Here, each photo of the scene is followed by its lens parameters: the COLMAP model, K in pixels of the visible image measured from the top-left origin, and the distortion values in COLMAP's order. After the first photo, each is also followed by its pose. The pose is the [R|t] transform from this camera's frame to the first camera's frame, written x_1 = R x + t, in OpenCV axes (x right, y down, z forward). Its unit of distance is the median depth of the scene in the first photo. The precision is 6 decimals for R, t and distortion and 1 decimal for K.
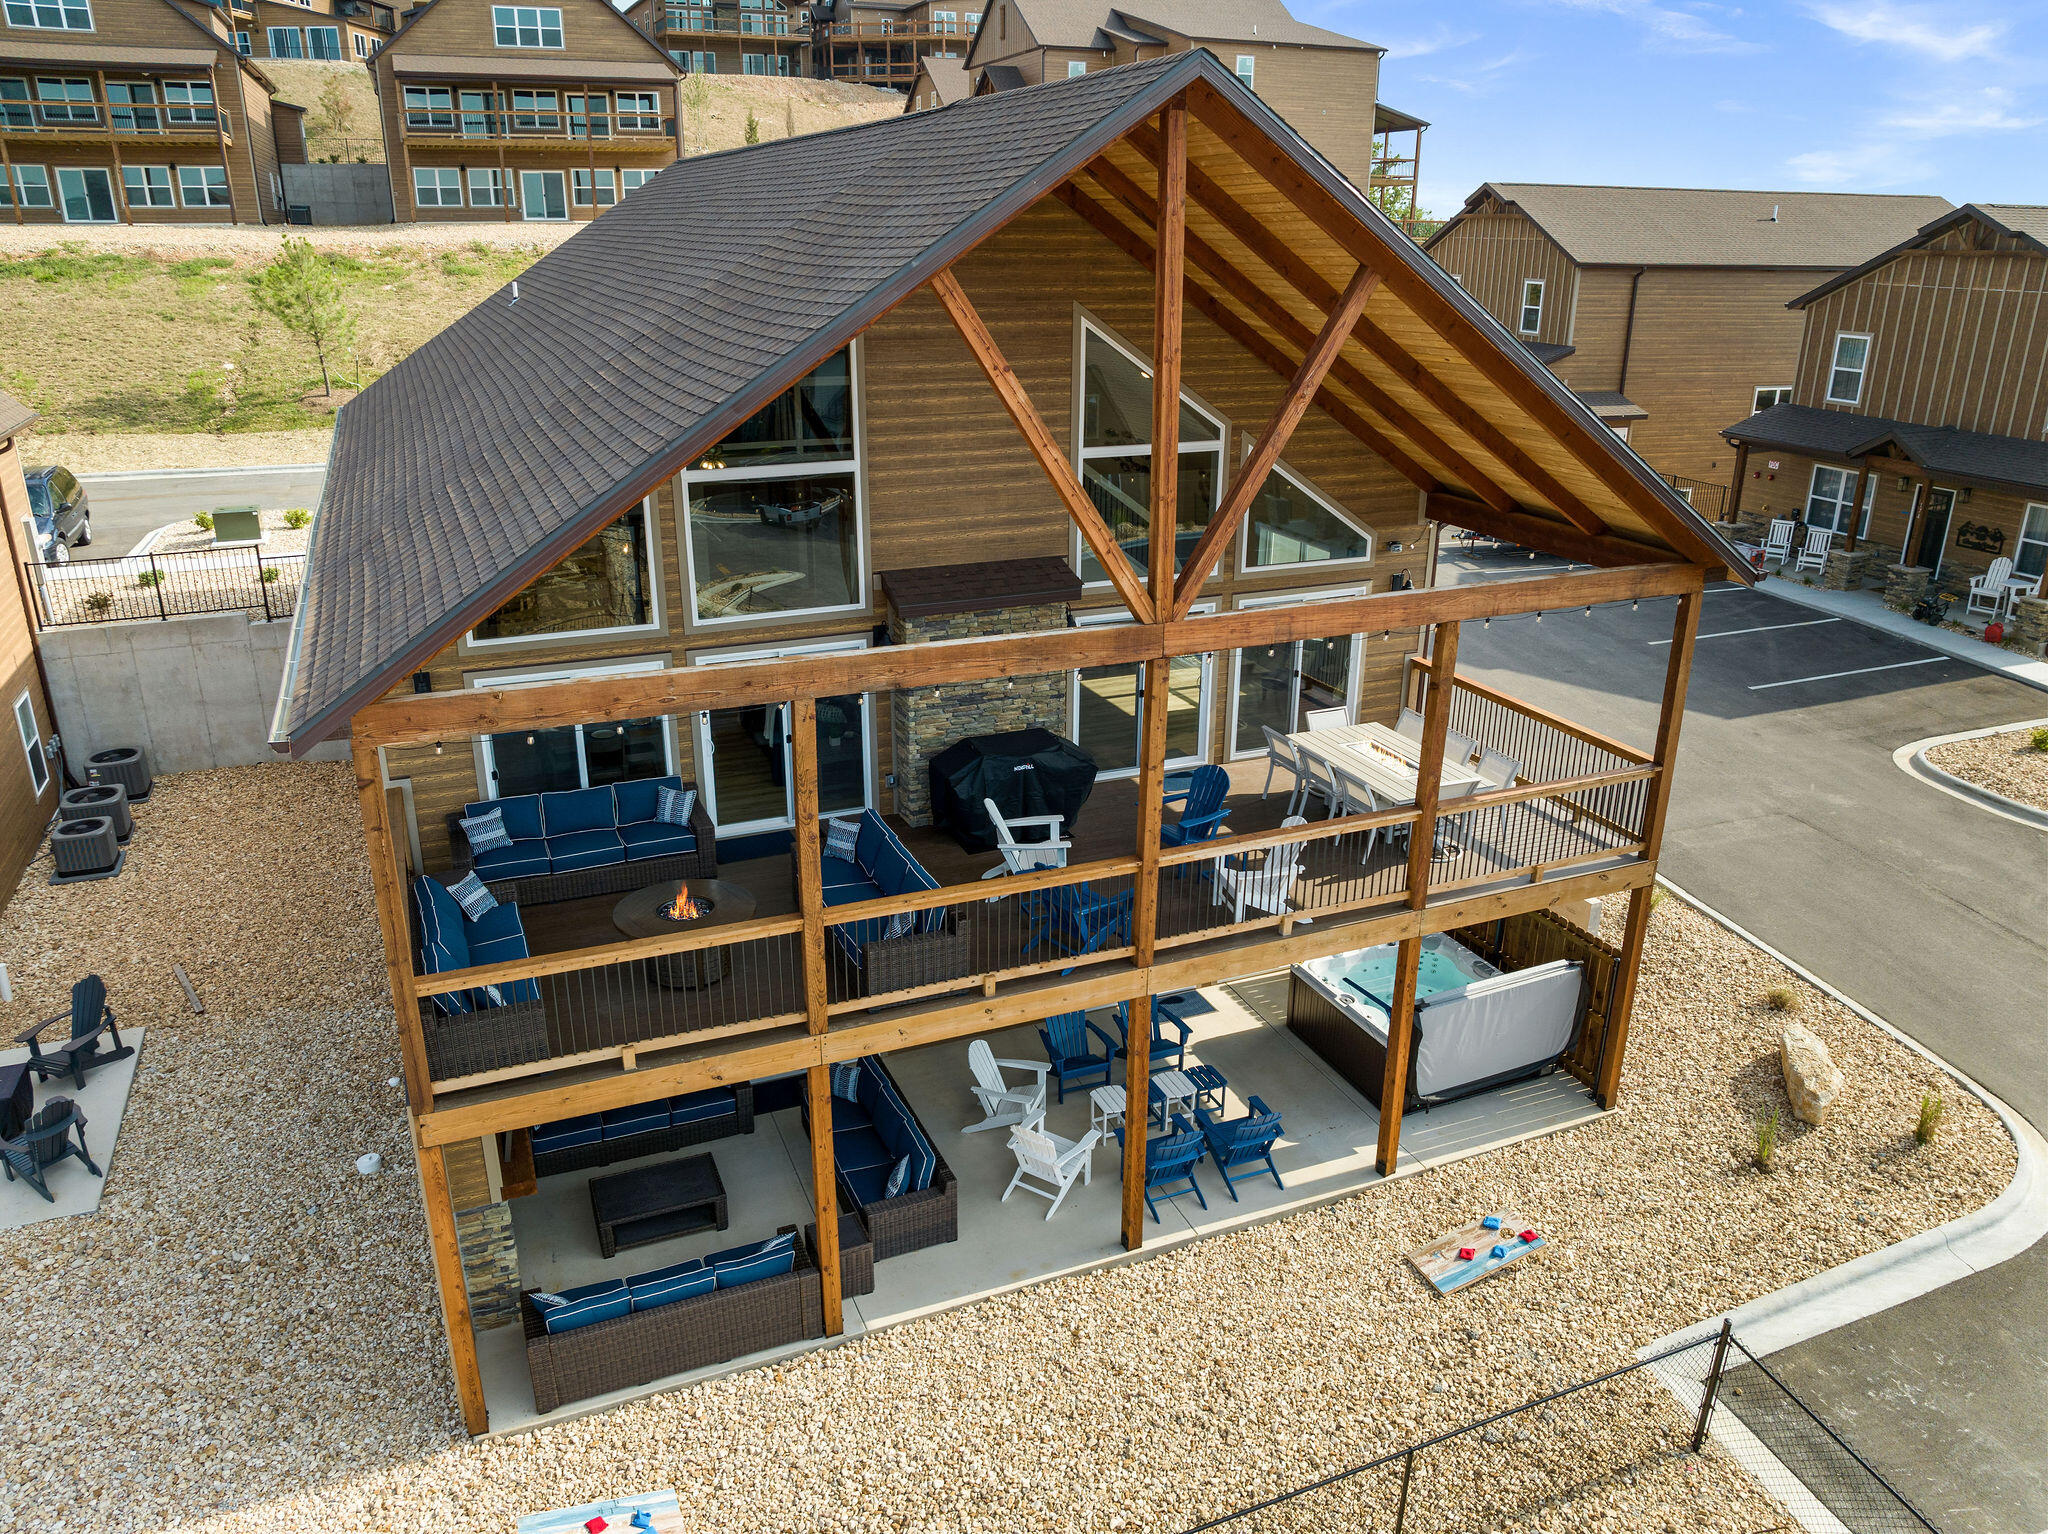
lens RADIAL K [[1448.7, 0, 1024.4], [0, 1448.7, 763.2], [0, 0, 1]] dist [-0.050243, 0.021449]
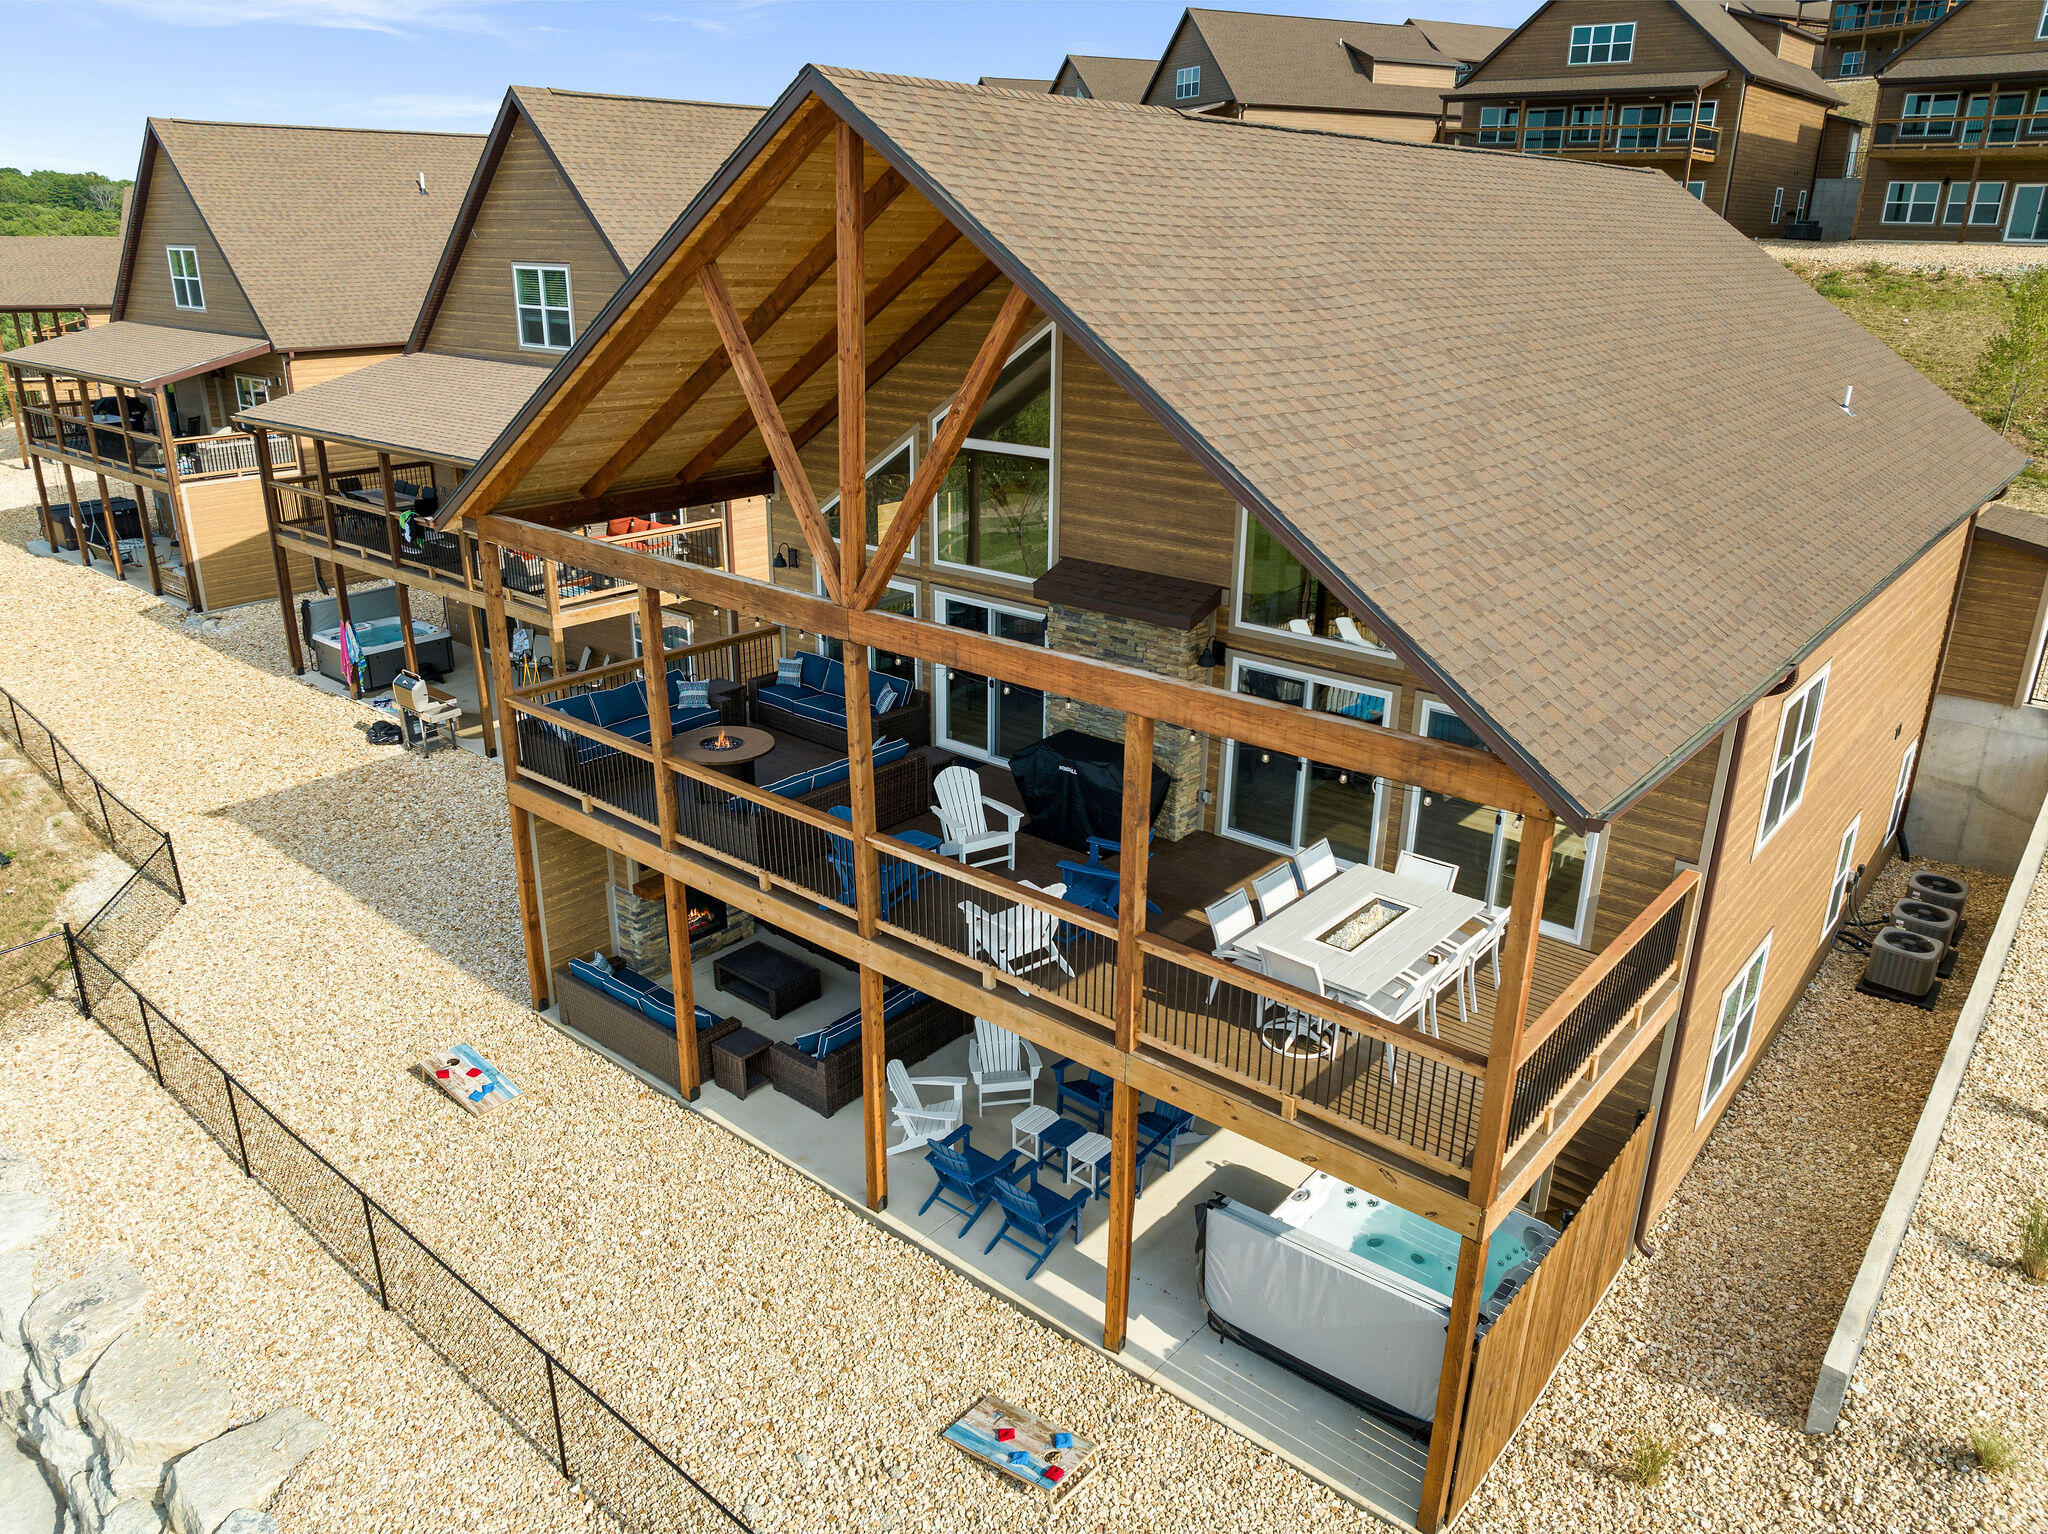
lens RADIAL K [[1449.3, 0, 1023.8], [0, 1449.3, 758.3], [0, 0, 1]] dist [-0.056817, 0.038080]
pose [[0.455111, 0.310141, -0.834677, 0.764944], [-0.321203, 0.931451, 0.170962, -0.154593], [0.830483, 0.190294, 0.523532, 0.411949]]
